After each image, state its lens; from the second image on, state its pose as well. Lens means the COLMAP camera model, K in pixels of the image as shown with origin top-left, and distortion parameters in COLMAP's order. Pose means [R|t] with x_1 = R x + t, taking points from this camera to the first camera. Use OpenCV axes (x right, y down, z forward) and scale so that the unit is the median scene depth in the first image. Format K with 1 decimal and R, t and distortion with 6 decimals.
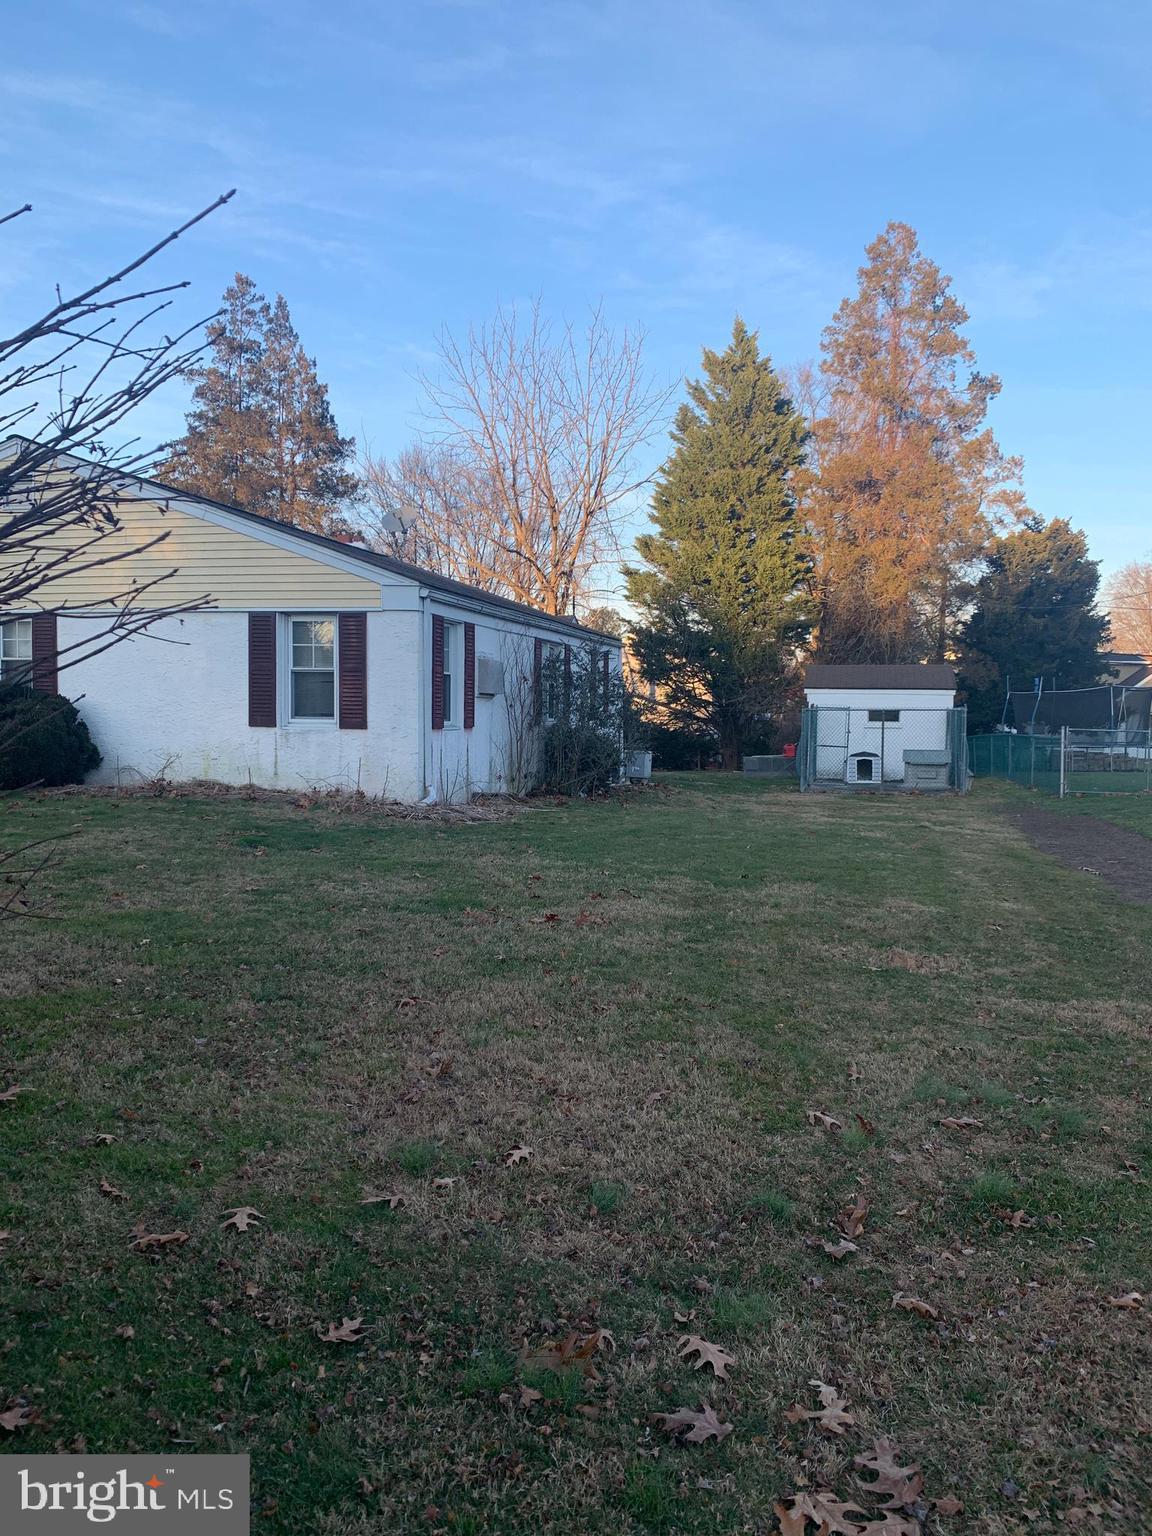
lens RADIAL K [[1184.8, 0, 576.0], [0, 1184.8, 768.0], [0, 0, 1]] dist [-0.005138, 0.006378]
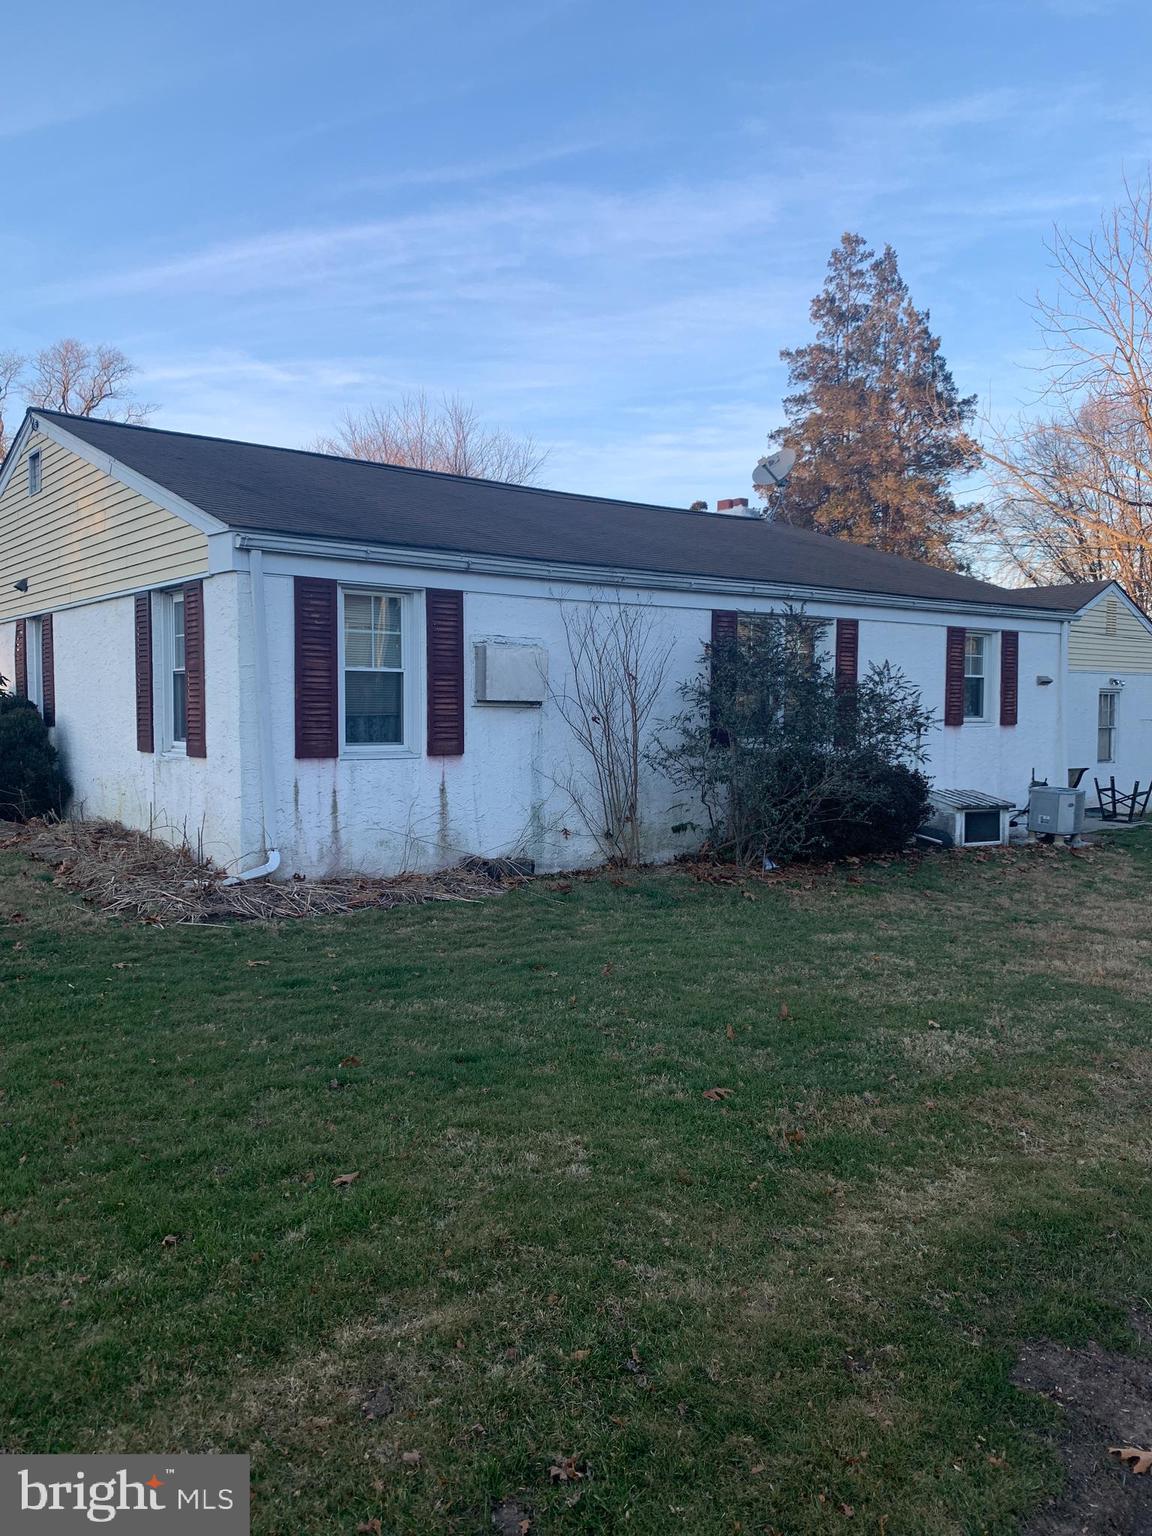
lens RADIAL K [[1184.8, 0, 576.0], [0, 1184.8, 768.0], [0, 0, 1]] dist [-0.005138, 0.006378]
pose [[0.784777, 0.021735, -0.619398, 0.116569], [-0.027057, 0.999634, 0.000796, -0.009831], [0.619188, 0.016134, 0.785077, 0.180286]]
